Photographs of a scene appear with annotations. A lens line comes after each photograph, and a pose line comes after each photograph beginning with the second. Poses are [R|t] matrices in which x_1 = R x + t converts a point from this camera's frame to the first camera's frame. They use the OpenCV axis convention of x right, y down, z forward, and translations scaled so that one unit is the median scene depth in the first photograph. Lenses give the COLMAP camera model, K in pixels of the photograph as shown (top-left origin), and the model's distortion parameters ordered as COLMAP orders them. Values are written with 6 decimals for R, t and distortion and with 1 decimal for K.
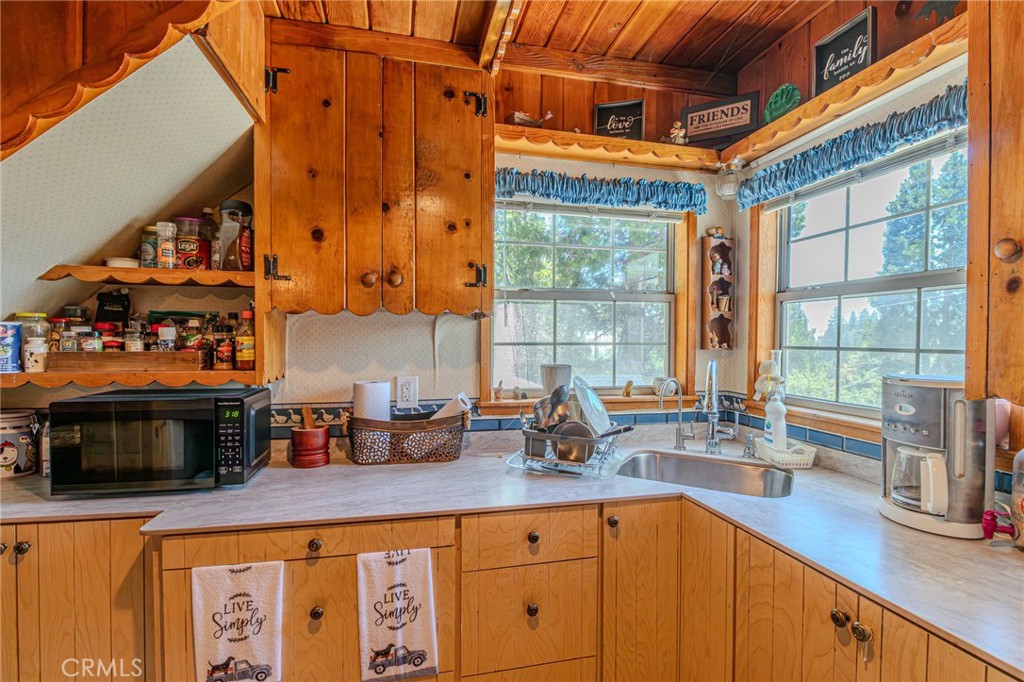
lens RADIAL K [[473.8, 0, 505.4], [0, 473.8, 348.8], [0, 0, 1]] dist [-0.002649, 0.001622]
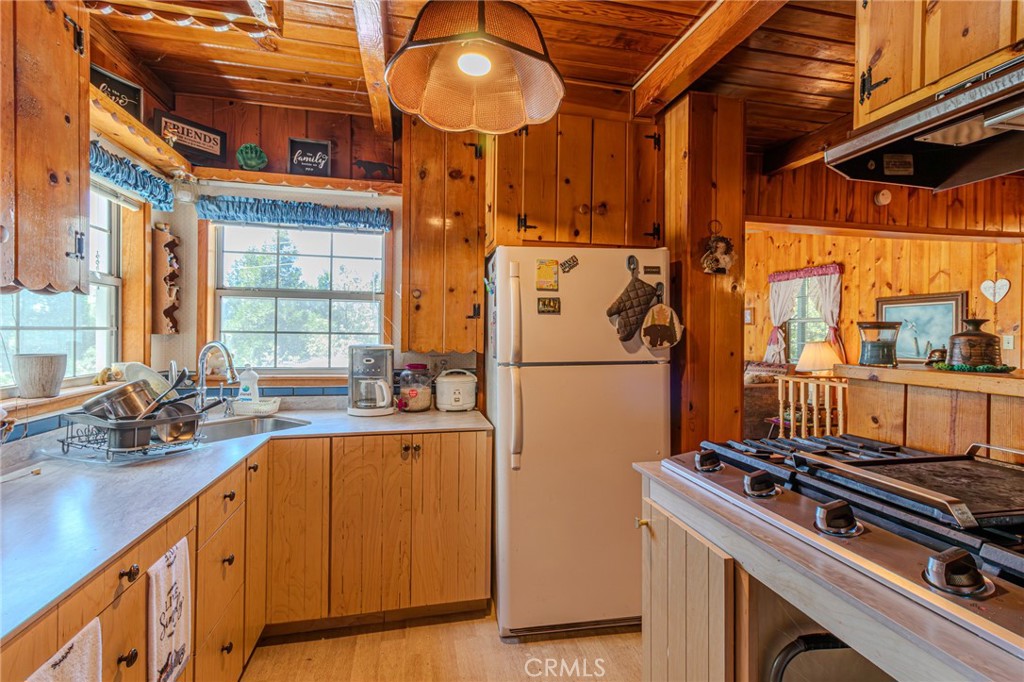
lens RADIAL K [[473.8, 0, 509.4], [0, 473.8, 337.7], [0, 0, 1]] dist [-0.002649, 0.001622]
pose [[0.022109, -0.015580, 0.999634, -0.796356], [0.009443, 0.999837, 0.015375, 0.000344], [-0.999711, 0.009100, 0.022253, 0.216841]]
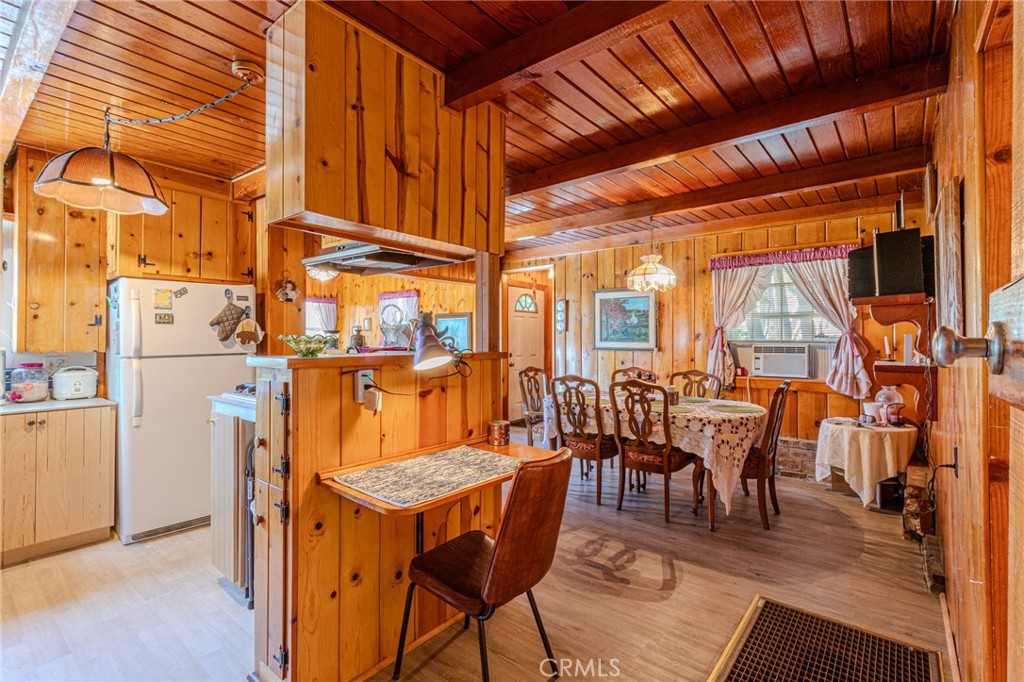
lens RADIAL K [[473.8, 0, 522.6], [0, 473.8, 334.6], [0, 0, 1]] dist [-0.002649, 0.001622]
pose [[-0.623167, 0.003966, 0.782079, -1.862710], [0.011800, 0.999921, 0.004331, 0.008726], [-0.782000, 0.011927, -0.623164, 0.201616]]
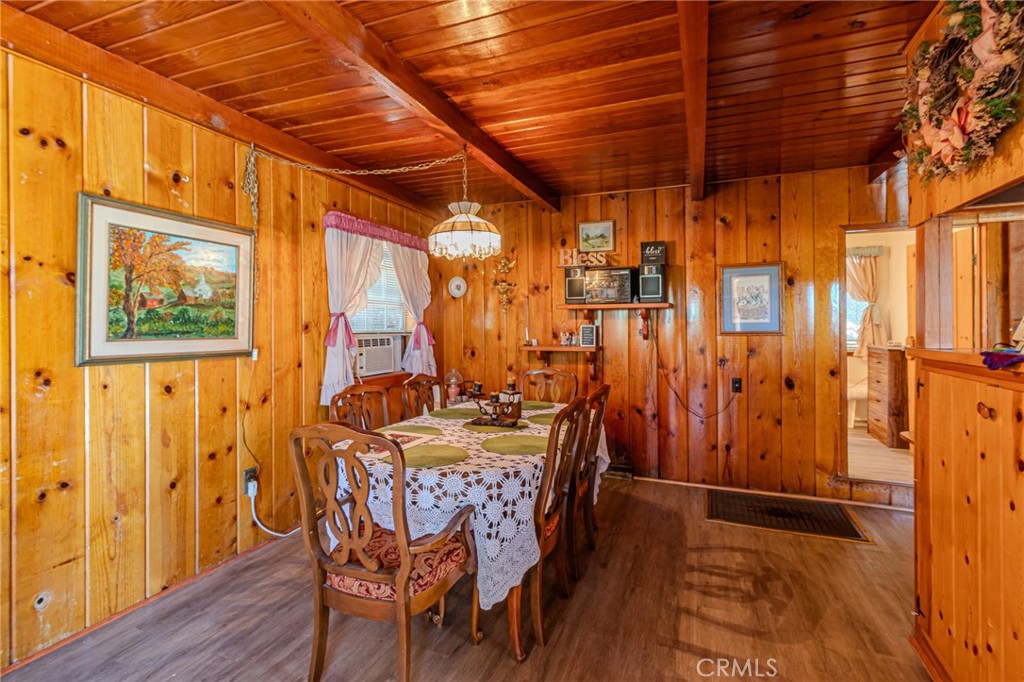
lens RADIAL K [[473.8, 0, 504.1], [0, 473.8, 325.8], [0, 0, 1]] dist [-0.002649, 0.001622]
pose [[-0.581656, -0.000469, -0.813435, 0.762730], [-0.012519, 0.999887, 0.008375, 0.016836], [0.813339, 0.015054, -0.581596, -0.765169]]
